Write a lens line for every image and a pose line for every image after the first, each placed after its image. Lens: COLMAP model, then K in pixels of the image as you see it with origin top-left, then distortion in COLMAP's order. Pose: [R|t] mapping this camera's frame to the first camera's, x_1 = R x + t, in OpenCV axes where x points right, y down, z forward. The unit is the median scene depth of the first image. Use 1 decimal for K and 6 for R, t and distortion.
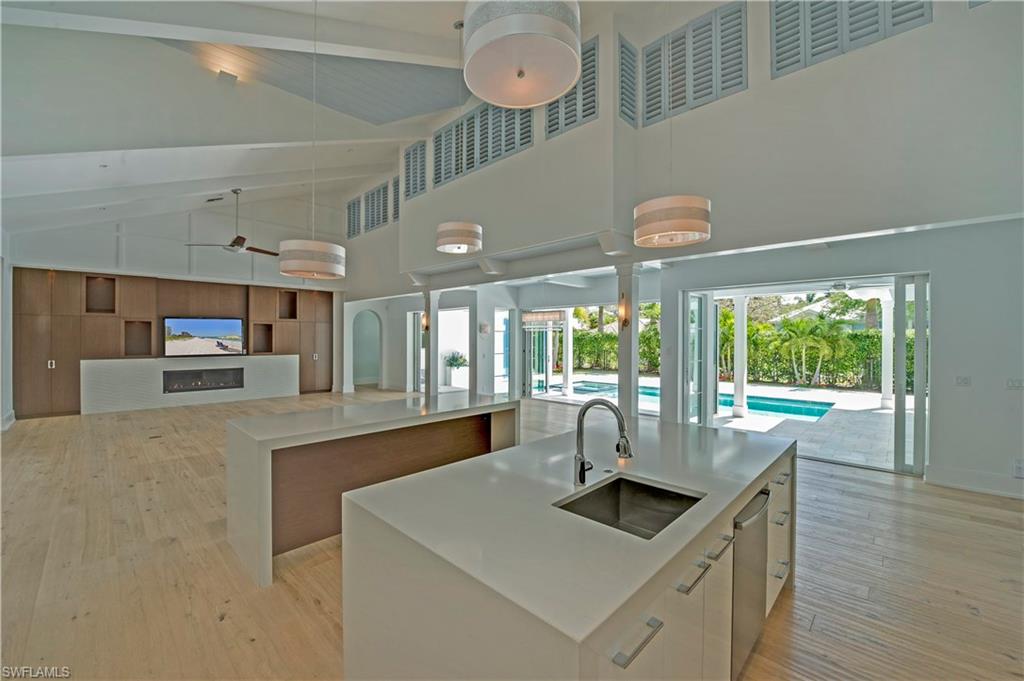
lens RADIAL K [[417.0, 0, 513.9], [0, 417.0, 338.1], [0, 0, 1]] dist [-0.019184, -0.000563]
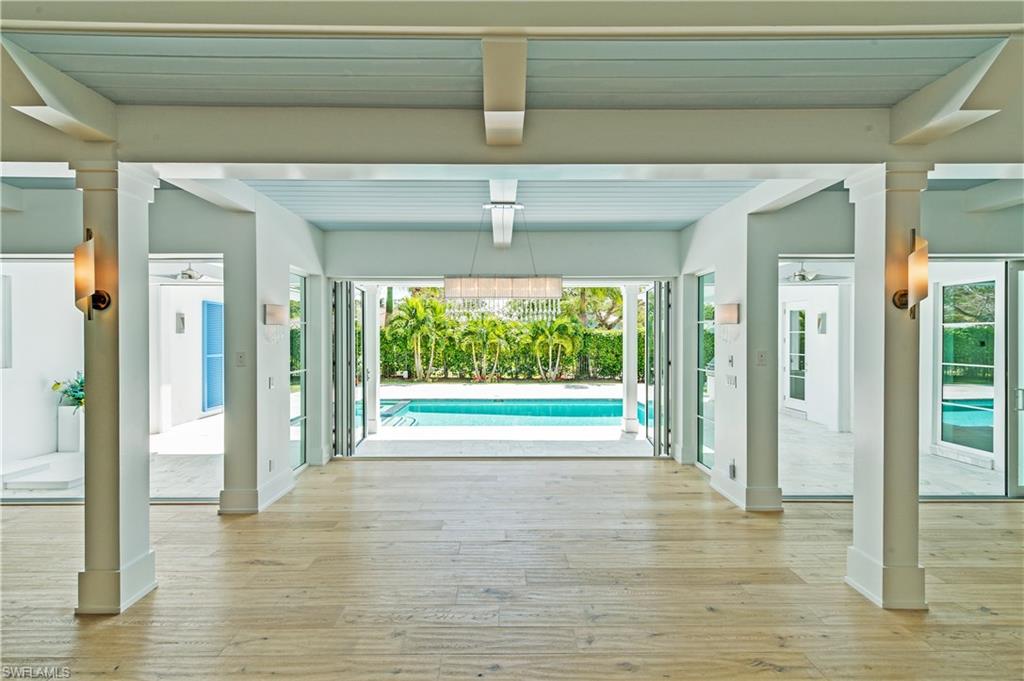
lens RADIAL K [[417.0, 0, 509.6], [0, 417.0, 338.1], [0, 0, 1]] dist [-0.019184, -0.000563]
pose [[0.725166, -0.006017, 0.688548, -0.124603], [0.001885, 0.999975, 0.006753, -0.000671], [-0.688571, -0.003599, 0.725160, 0.398601]]
